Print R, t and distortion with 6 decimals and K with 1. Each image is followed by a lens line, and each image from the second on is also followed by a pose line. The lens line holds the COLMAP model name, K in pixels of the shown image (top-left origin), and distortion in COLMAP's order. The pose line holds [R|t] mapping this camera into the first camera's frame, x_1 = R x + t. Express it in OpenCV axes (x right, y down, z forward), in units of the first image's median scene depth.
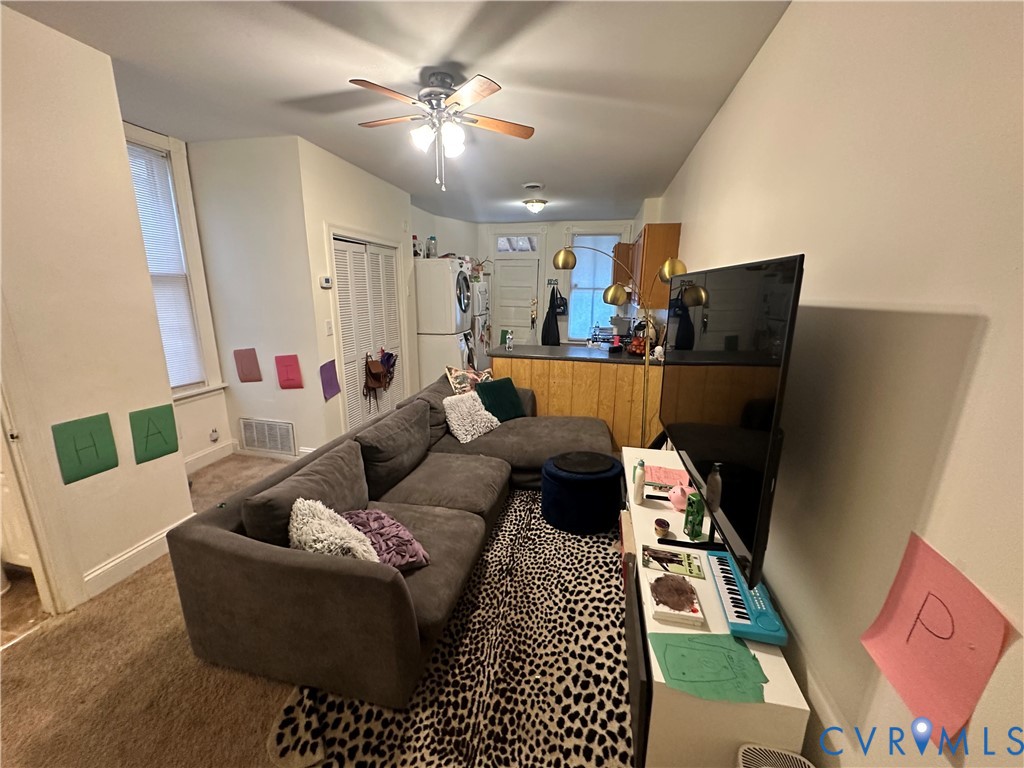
lens RADIAL K [[407.3, 0, 512.7], [0, 407.3, 383.0], [0, 0, 1]] dist [-0.000824, 0.000421]
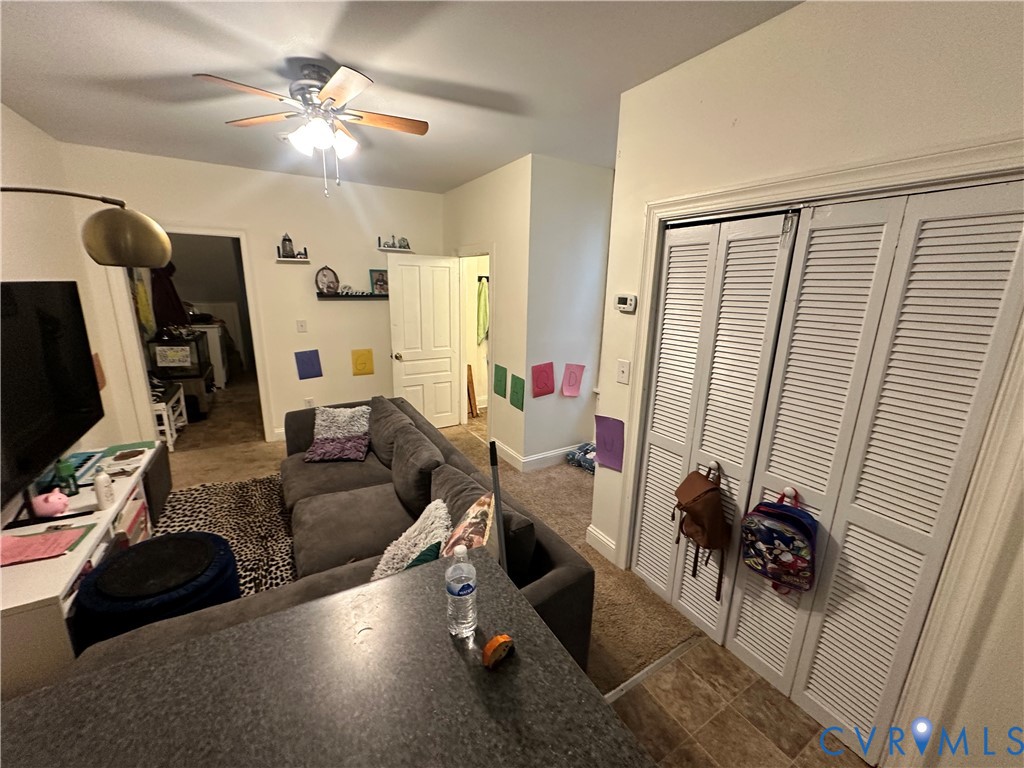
lens RADIAL K [[407.3, 0, 514.6], [0, 407.3, 387.3], [0, 0, 1]] dist [-0.000824, 0.000421]
pose [[-0.735846, 0.135805, -0.663391, 0.165216], [-0.181346, 0.904375, 0.386290, -0.483159], [0.652414, 0.404554, -0.640853, 1.884314]]
